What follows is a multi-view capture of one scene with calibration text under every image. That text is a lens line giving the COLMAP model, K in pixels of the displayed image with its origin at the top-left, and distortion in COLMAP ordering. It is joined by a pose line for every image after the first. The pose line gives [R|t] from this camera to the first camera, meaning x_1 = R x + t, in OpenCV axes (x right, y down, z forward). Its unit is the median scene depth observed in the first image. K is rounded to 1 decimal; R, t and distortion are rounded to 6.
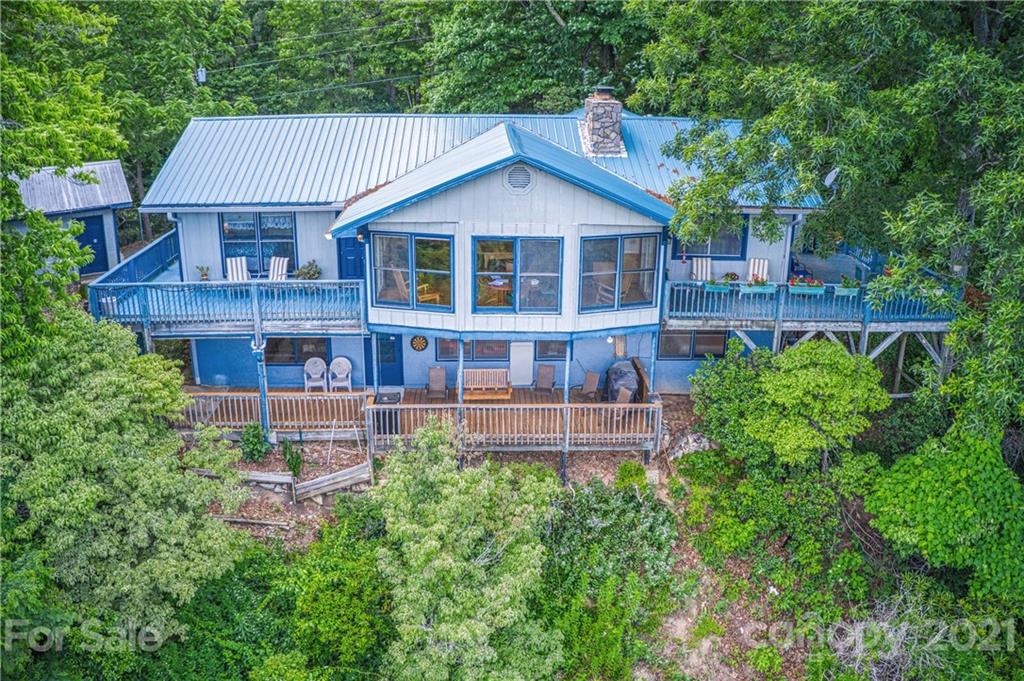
lens RADIAL K [[815.1, 0, 521.7], [0, 815.1, 340.9], [0, 0, 1]] dist [-0.167885, 0.004242]
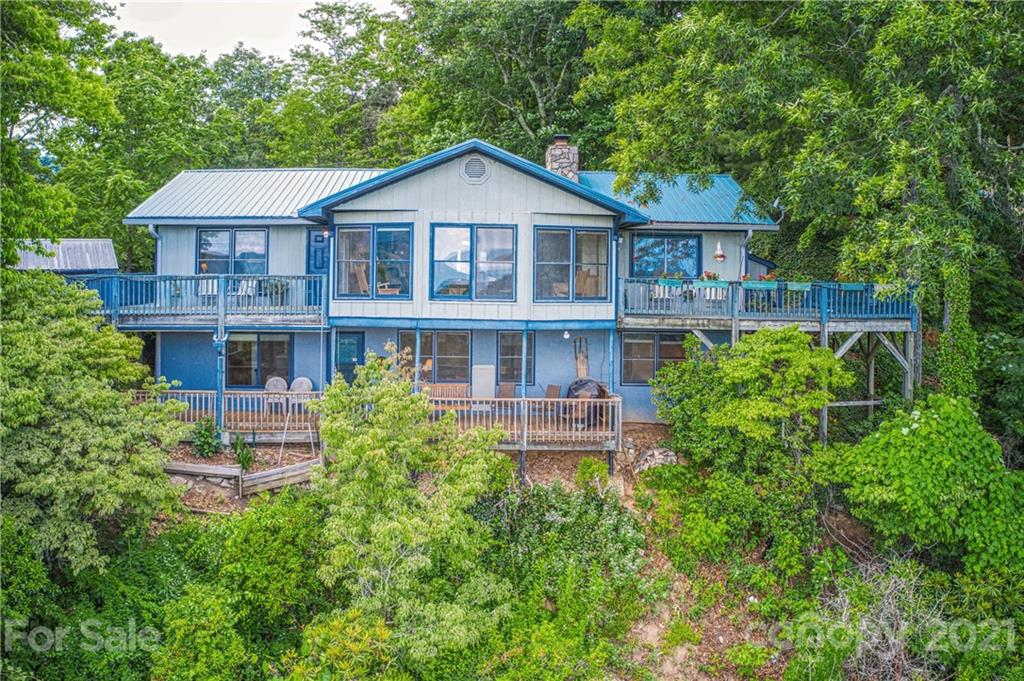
lens RADIAL K [[833.5, 0, 502.3], [0, 833.5, 279.9], [0, 0, 1]] dist [-0.170774, 0.006590]
pose [[0.999837, -0.004021, -0.017592, 0.047891], [-0.002147, 0.941436, -0.337185, 0.285294], [0.017917, 0.337168, 0.941274, 0.005506]]
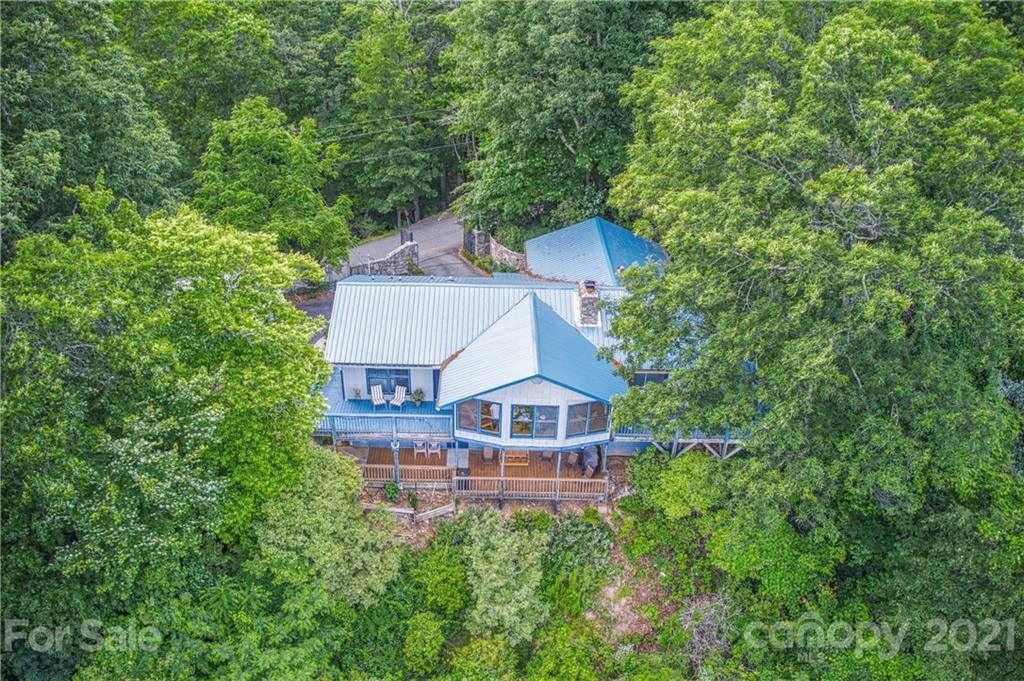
lens RADIAL K [[813.1, 0, 475.0], [0, 813.1, 342.2], [0, 0, 1]] dist [-0.186497, -0.000511]
pose [[0.997240, 0.030143, -0.067845, -0.020069], [-0.015611, 0.978573, 0.205308, -0.626930], [0.072580, -0.203682, 0.976343, -0.798628]]
